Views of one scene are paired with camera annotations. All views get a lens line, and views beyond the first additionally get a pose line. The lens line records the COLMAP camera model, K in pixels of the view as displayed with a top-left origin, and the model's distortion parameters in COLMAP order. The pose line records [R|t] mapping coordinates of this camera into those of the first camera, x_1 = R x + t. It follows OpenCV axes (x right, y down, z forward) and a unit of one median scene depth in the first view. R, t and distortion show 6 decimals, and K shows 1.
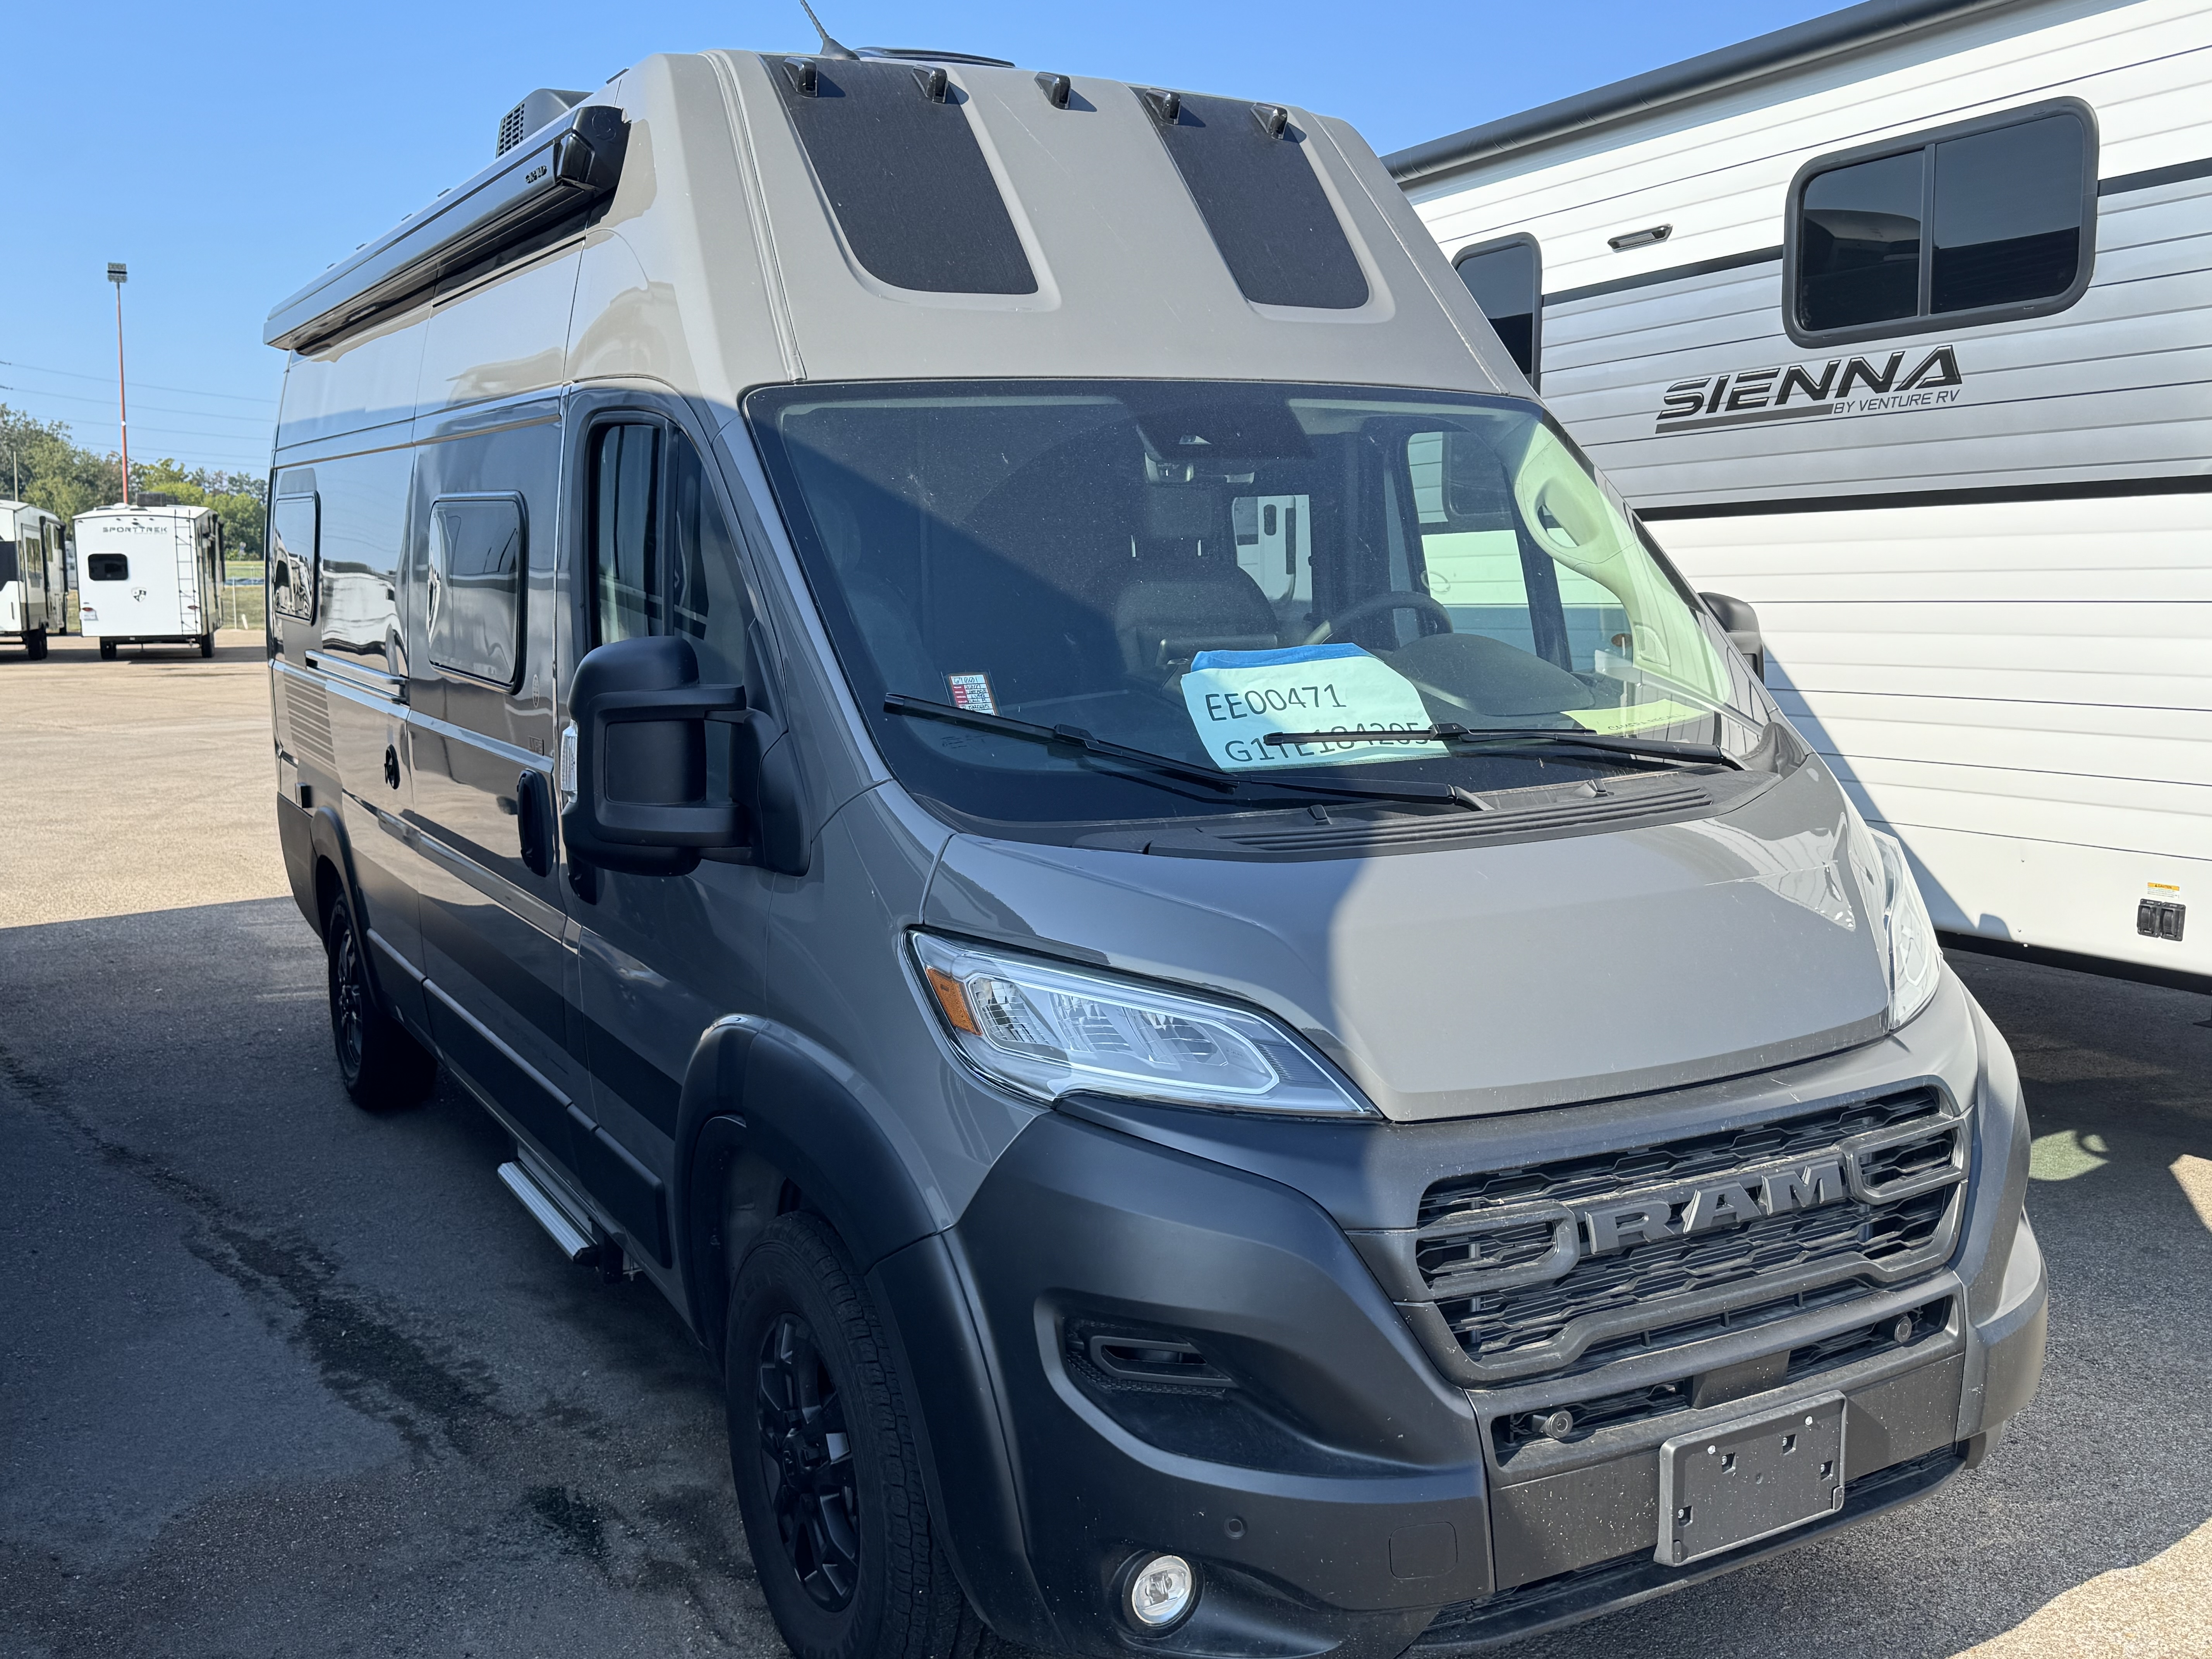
lens RADIAL K [[2100.2, 0, 1106.5], [0, 2100.2, 821.1], [0, 0, 1]] dist [0.055527, 0.000000]
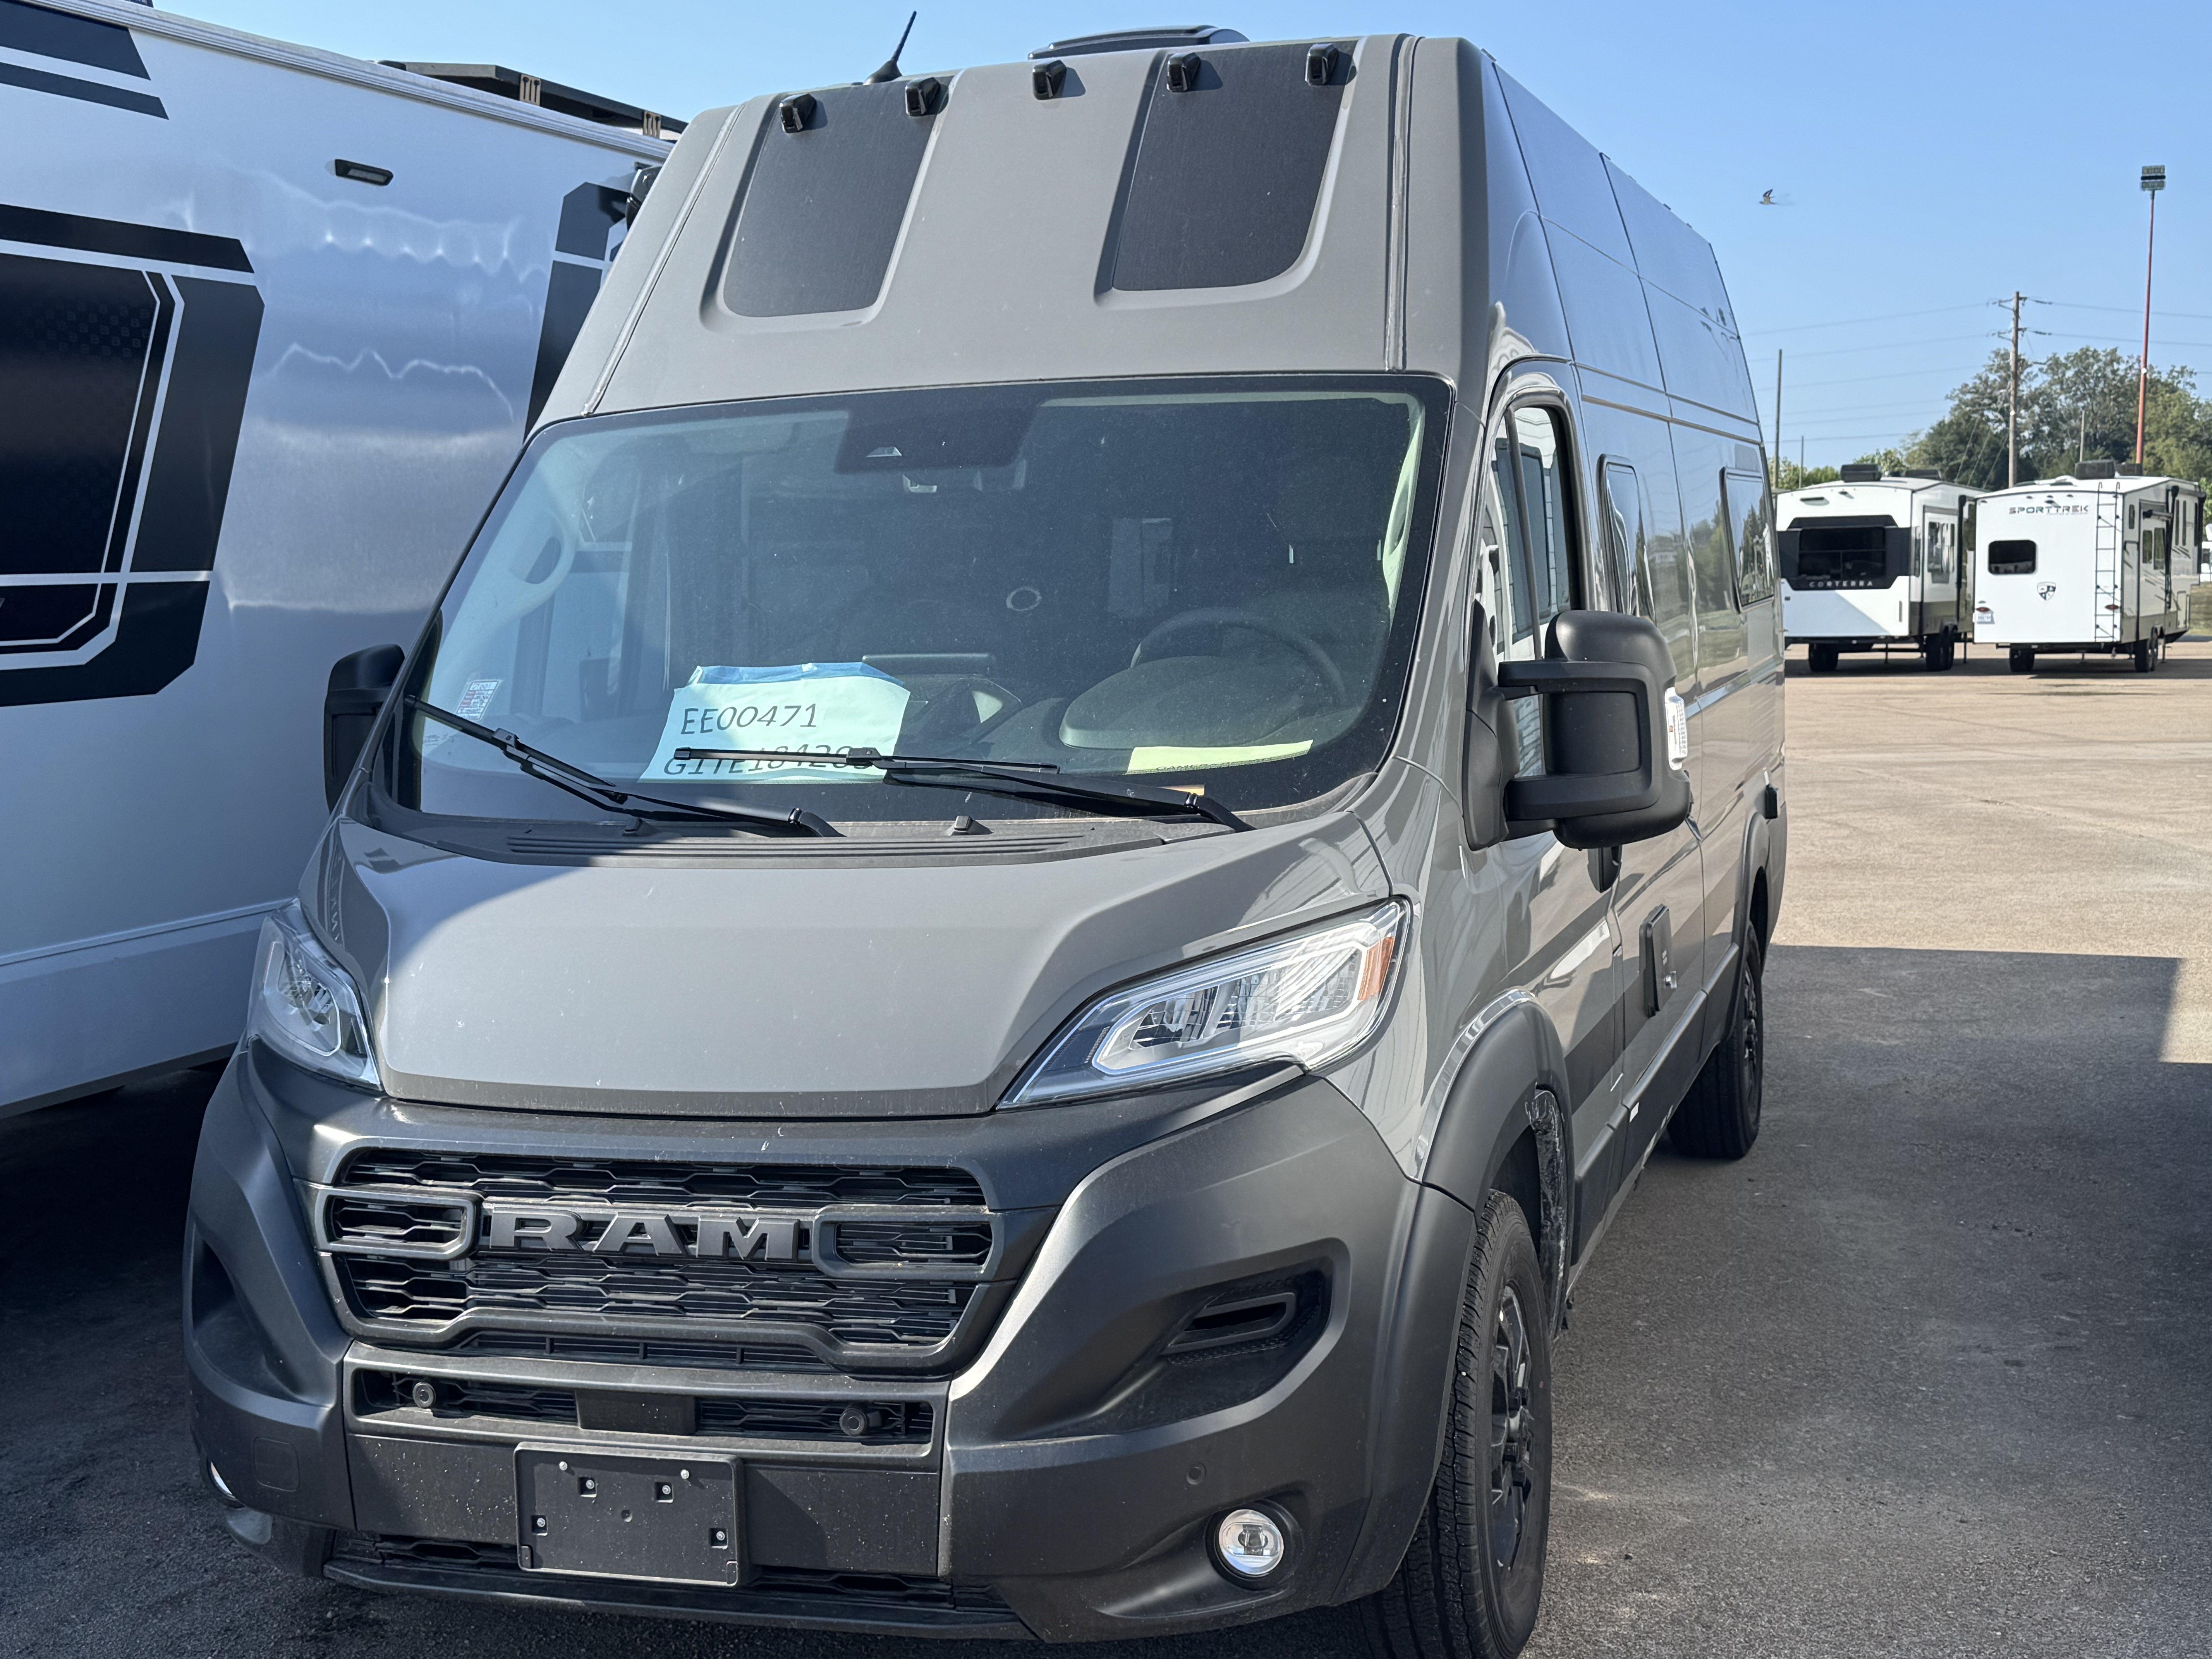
lens RADIAL K [[2828.6, 0, 1106.4], [0, 2828.6, 831.1], [0, 0, 1]] dist [0.060859, 0.000000]
pose [[0.701497, 0.063408, -0.709846, 1.102505], [-0.078881, 0.996822, 0.011090, -0.030570], [0.708293, 0.048213, 0.704270, 0.169701]]
